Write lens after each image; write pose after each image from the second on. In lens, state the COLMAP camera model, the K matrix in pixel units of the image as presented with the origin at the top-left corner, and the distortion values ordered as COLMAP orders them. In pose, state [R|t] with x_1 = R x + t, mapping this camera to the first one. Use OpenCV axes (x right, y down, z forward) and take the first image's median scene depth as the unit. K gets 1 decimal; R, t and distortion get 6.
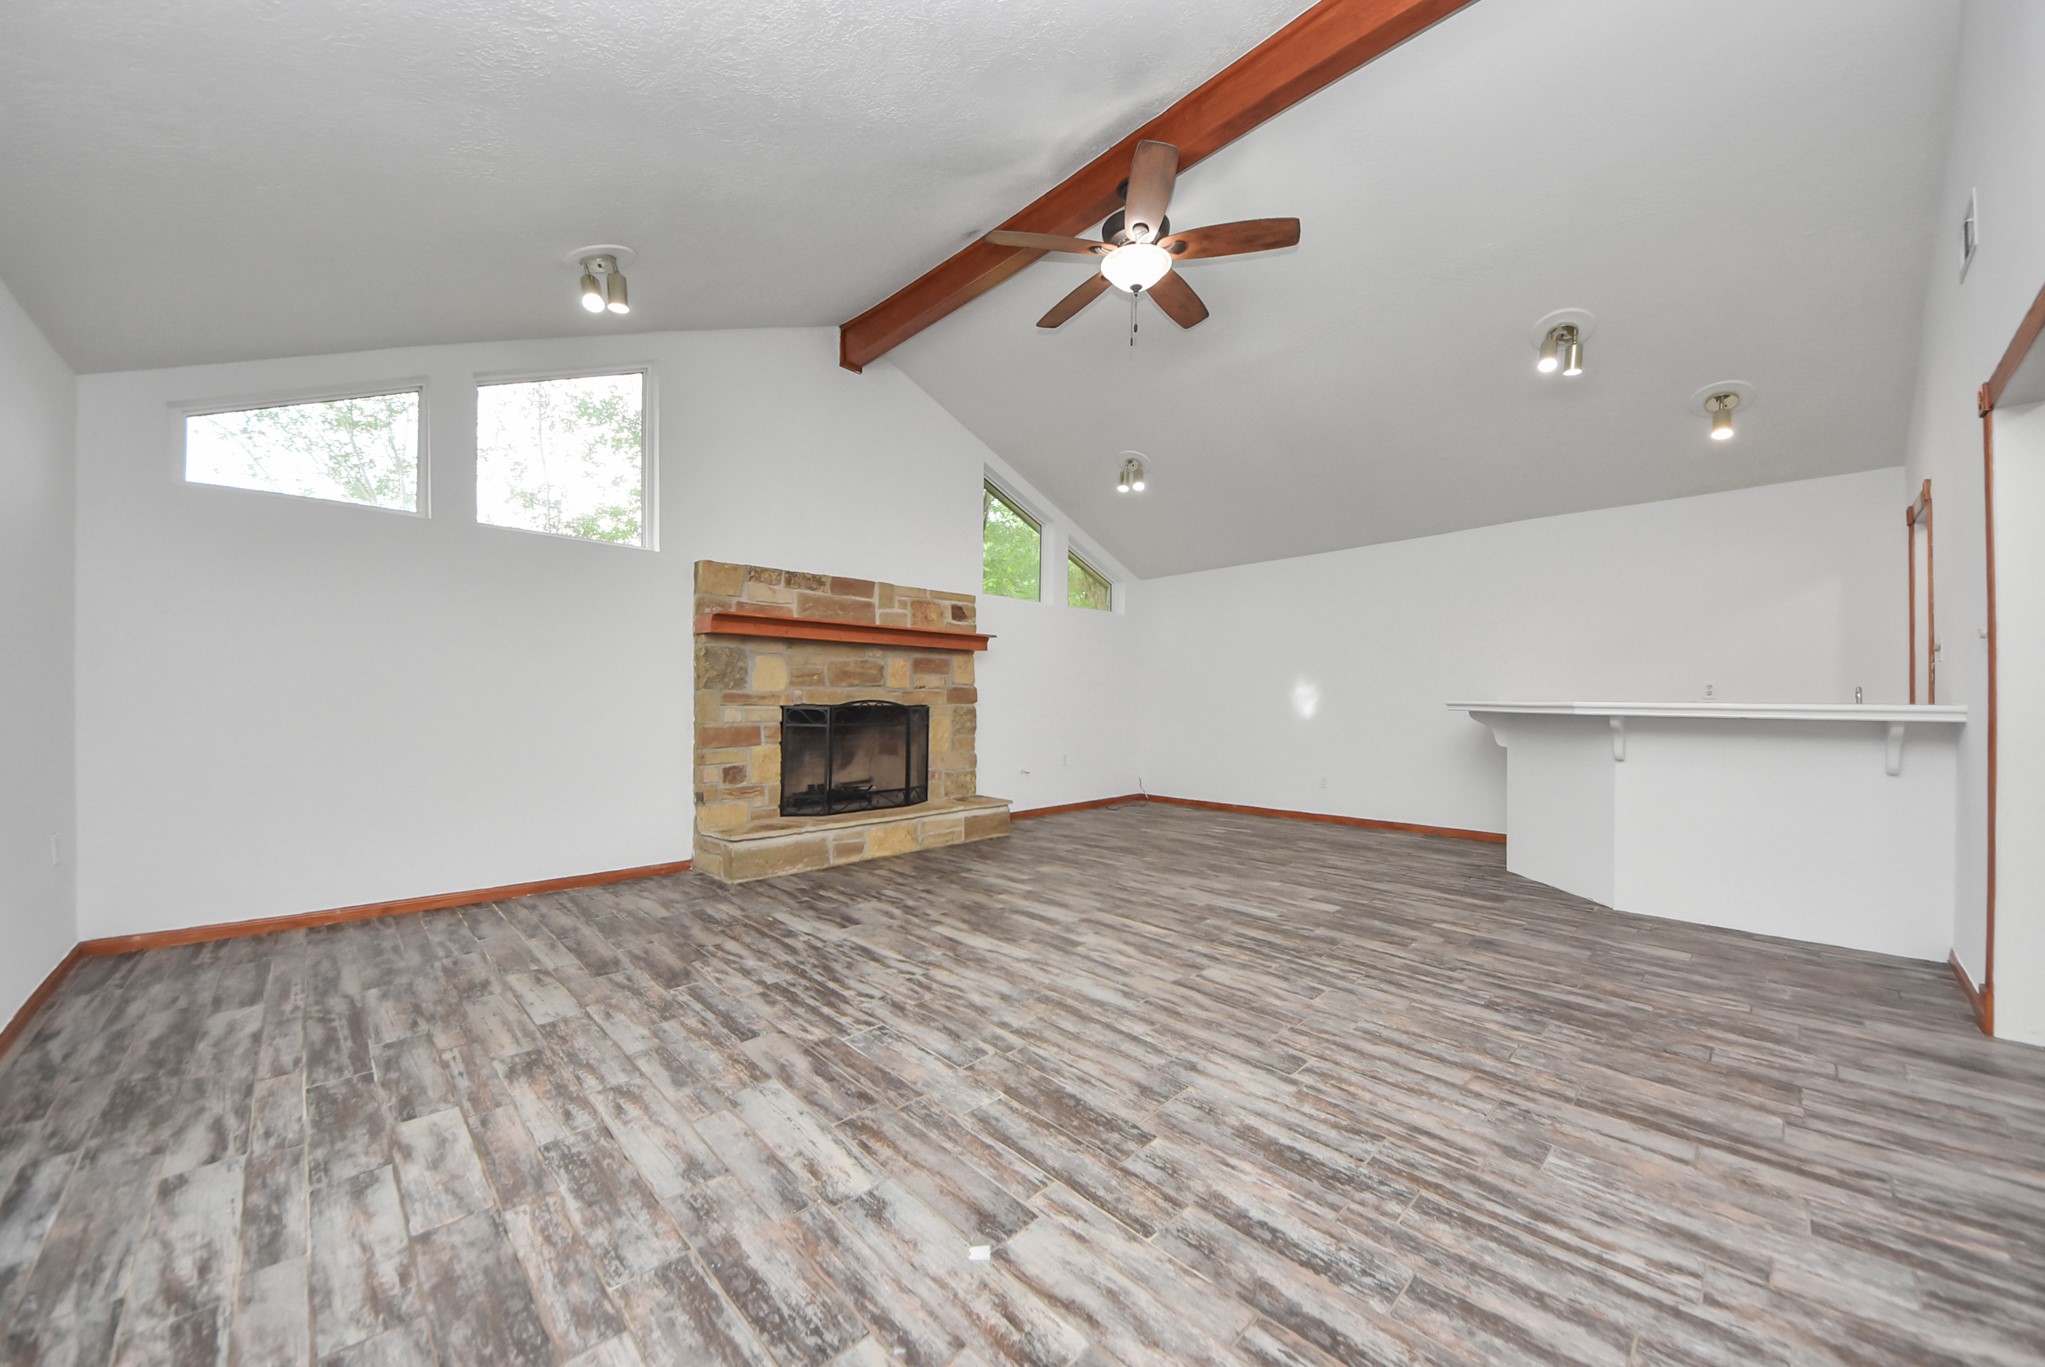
lens RADIAL K [[736.7, 0, 1034.1], [0, 736.7, 693.7], [0, 0, 1]] dist [0.054872, -0.028346]
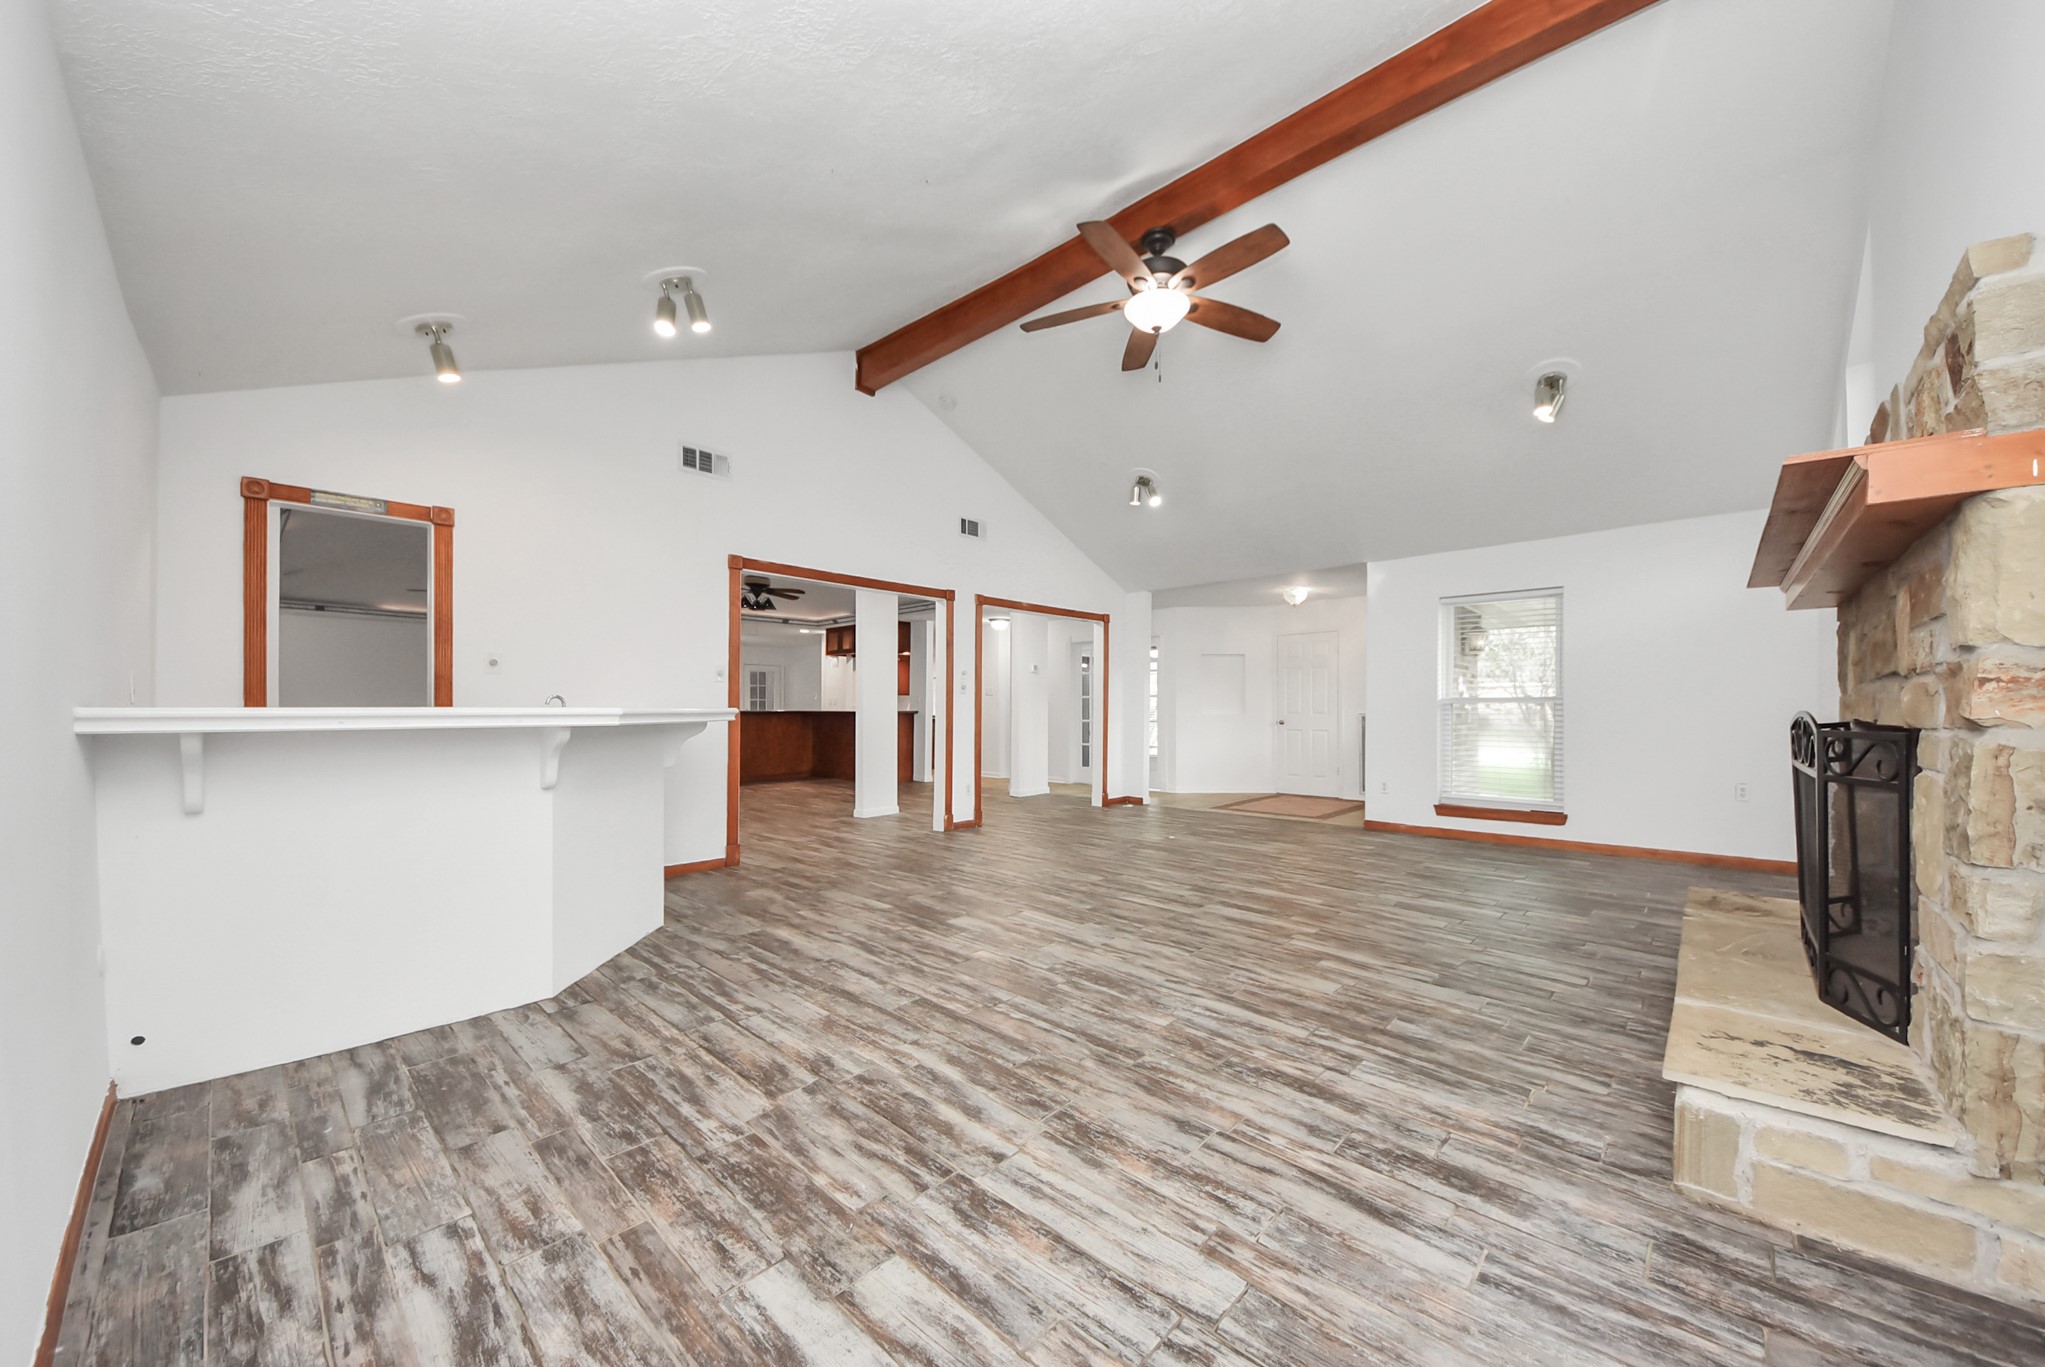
lens RADIAL K [[736.7, 0, 1034.1], [0, 736.7, 693.7], [0, 0, 1]] dist [0.054872, -0.028346]
pose [[-0.998652, -0.002849, -0.051819, 0.385993], [-0.001669, 0.999739, -0.022805, 0.014084], [0.051870, -0.022688, -0.998396, 2.174064]]
